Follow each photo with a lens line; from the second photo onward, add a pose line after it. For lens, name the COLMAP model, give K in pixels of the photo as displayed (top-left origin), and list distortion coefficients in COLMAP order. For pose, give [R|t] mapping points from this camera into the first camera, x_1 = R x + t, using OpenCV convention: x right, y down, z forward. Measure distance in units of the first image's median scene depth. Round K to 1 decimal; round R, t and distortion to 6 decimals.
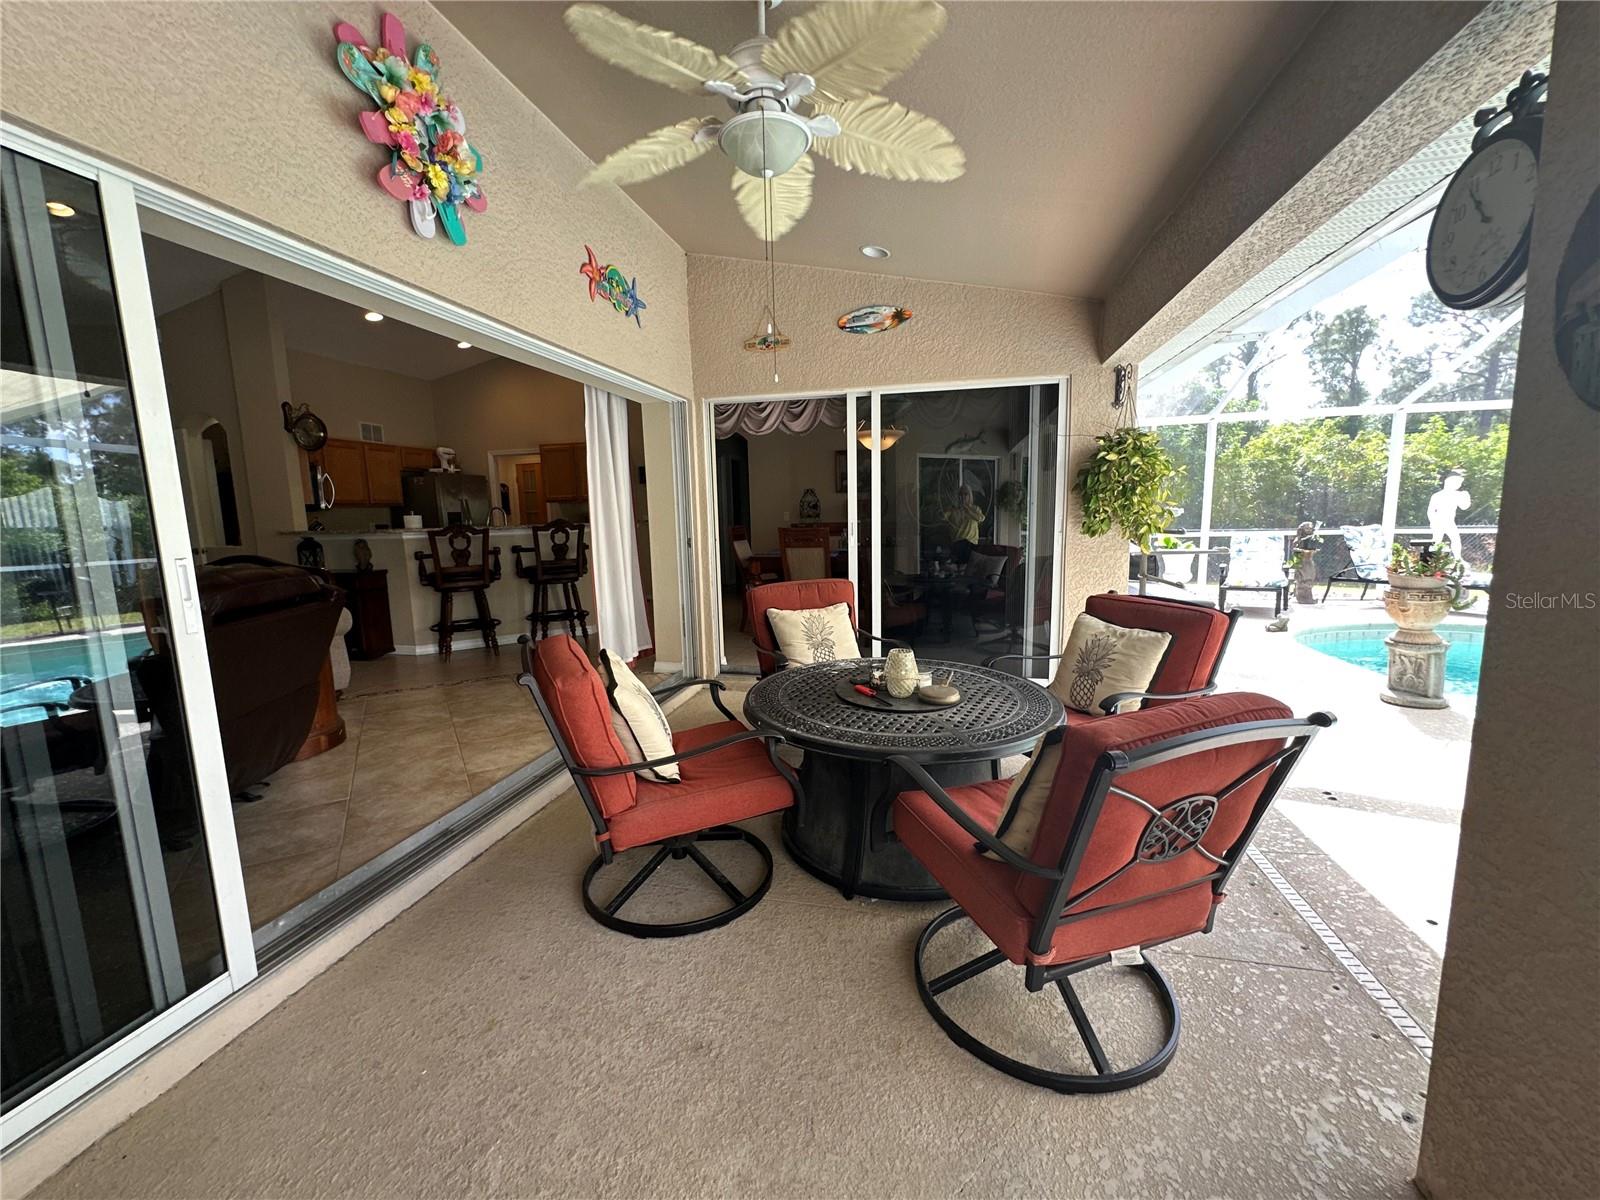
lens RADIAL K [[637.4, 0, 798.0], [0, 637.4, 599.3], [0, 0, 1]] dist [-0.006553, 0.001006]
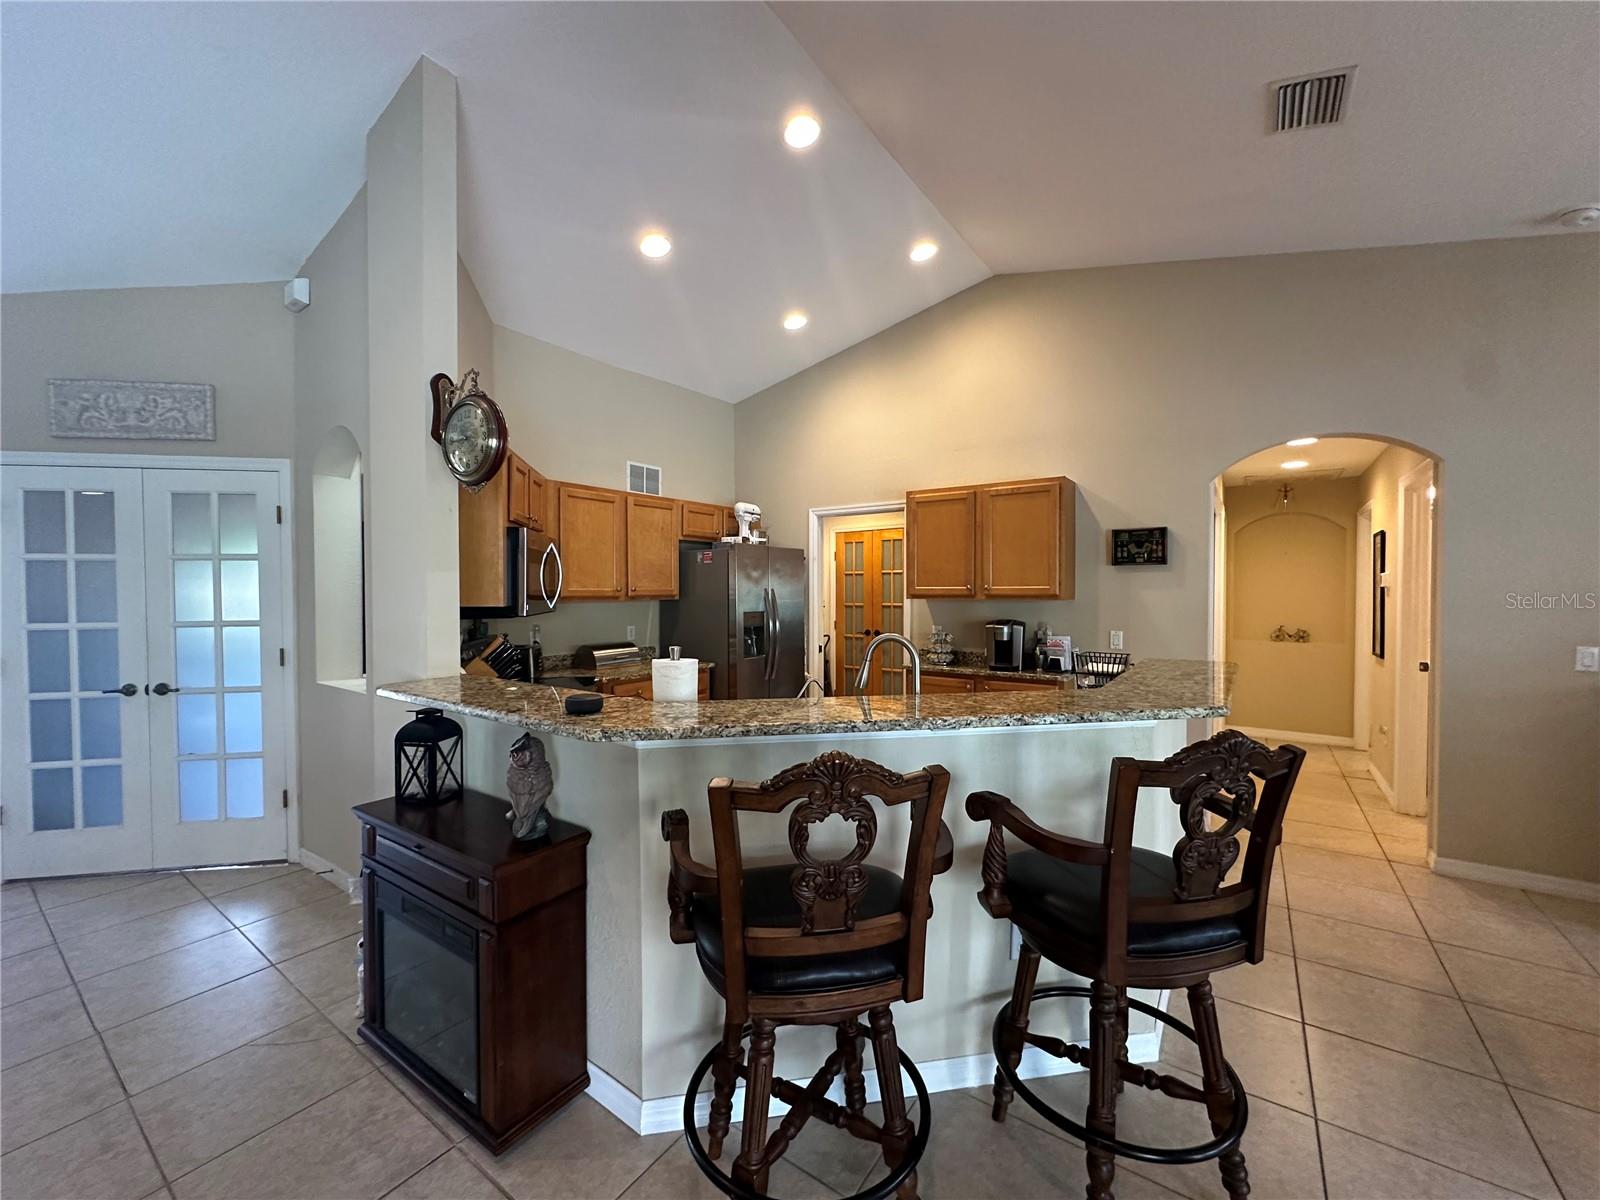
lens RADIAL K [[637.4, 0, 797.9], [0, 637.4, 597.8], [0, 0, 1]] dist [-0.006553, 0.001006]
pose [[0.924552, 0.028028, -0.380024, -0.546456], [-0.072039, 0.992163, -0.102088, -0.178665], [0.374184, 0.121762, 0.919326, 0.928023]]
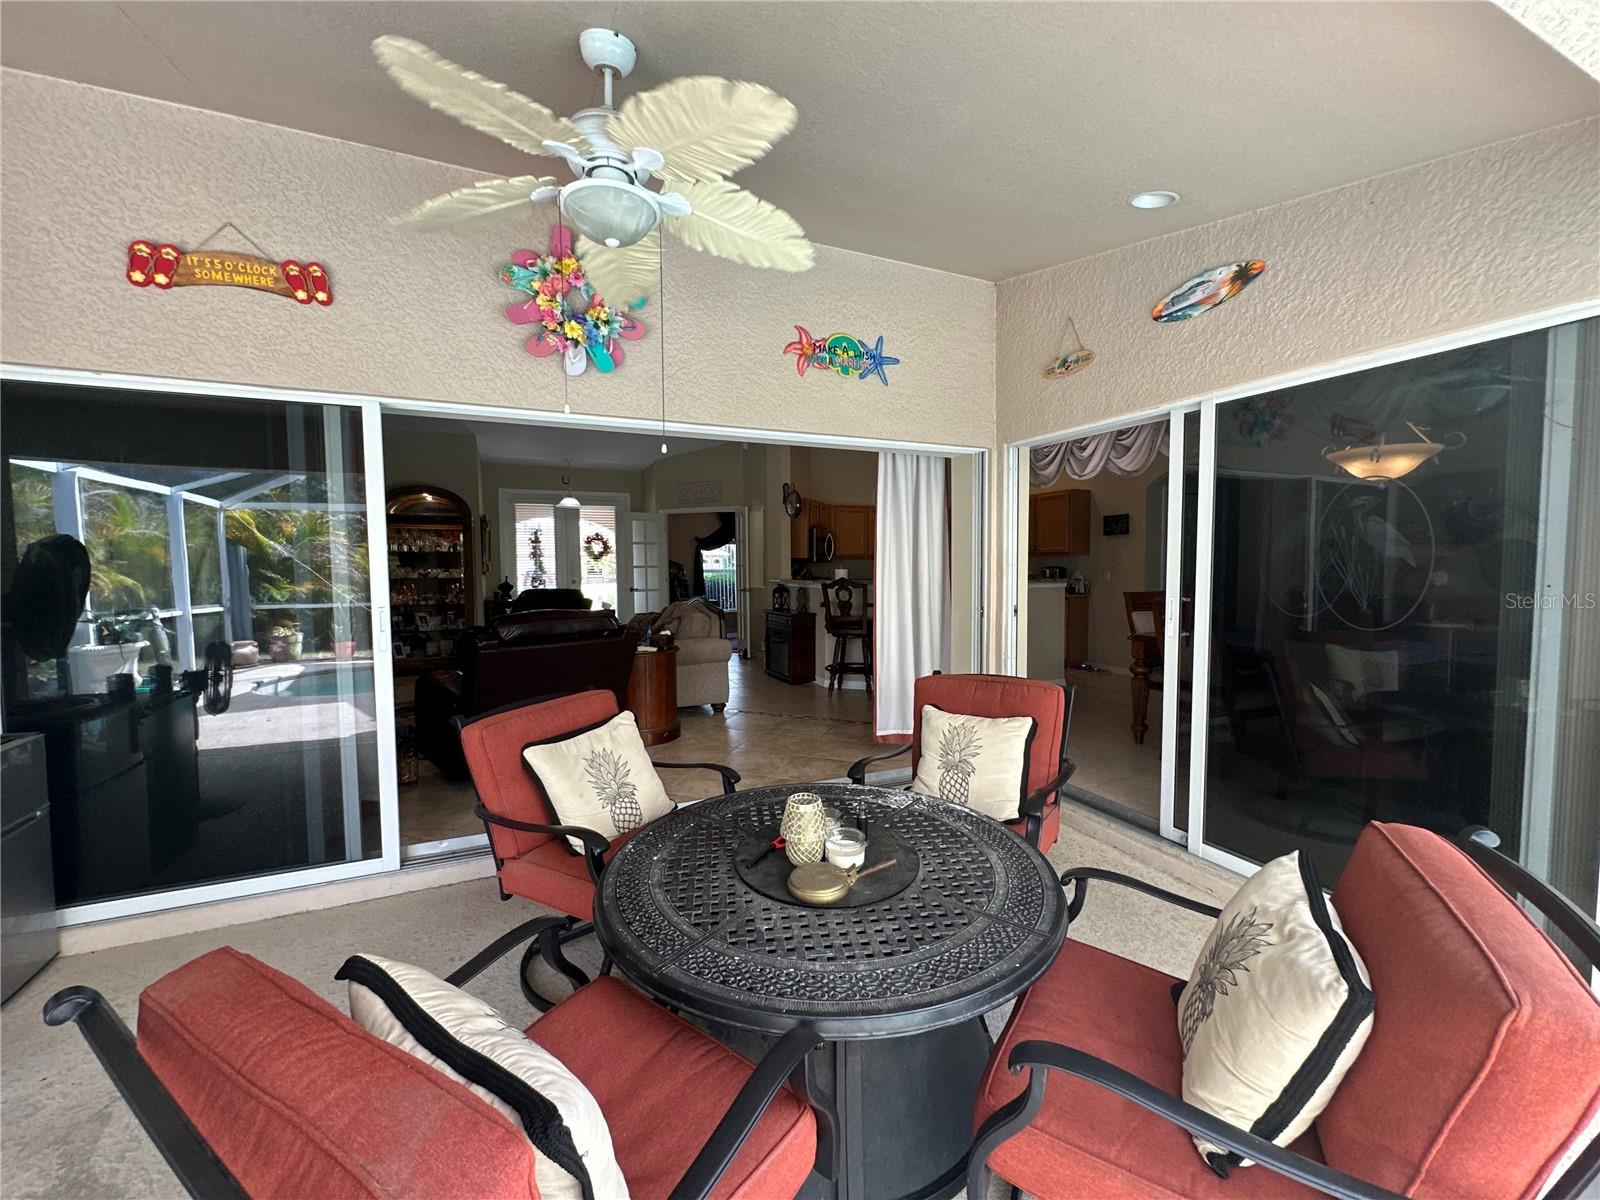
lens RADIAL K [[637.4, 0, 805.5], [0, 637.4, 601.4], [0, 0, 1]] dist [-0.006553, 0.001006]
pose [[0.603173, 0.064626, -0.794988, 0.397029], [-0.116687, 0.993138, -0.007799, -0.072994], [0.789029, 0.097469, 0.606576, 0.309476]]
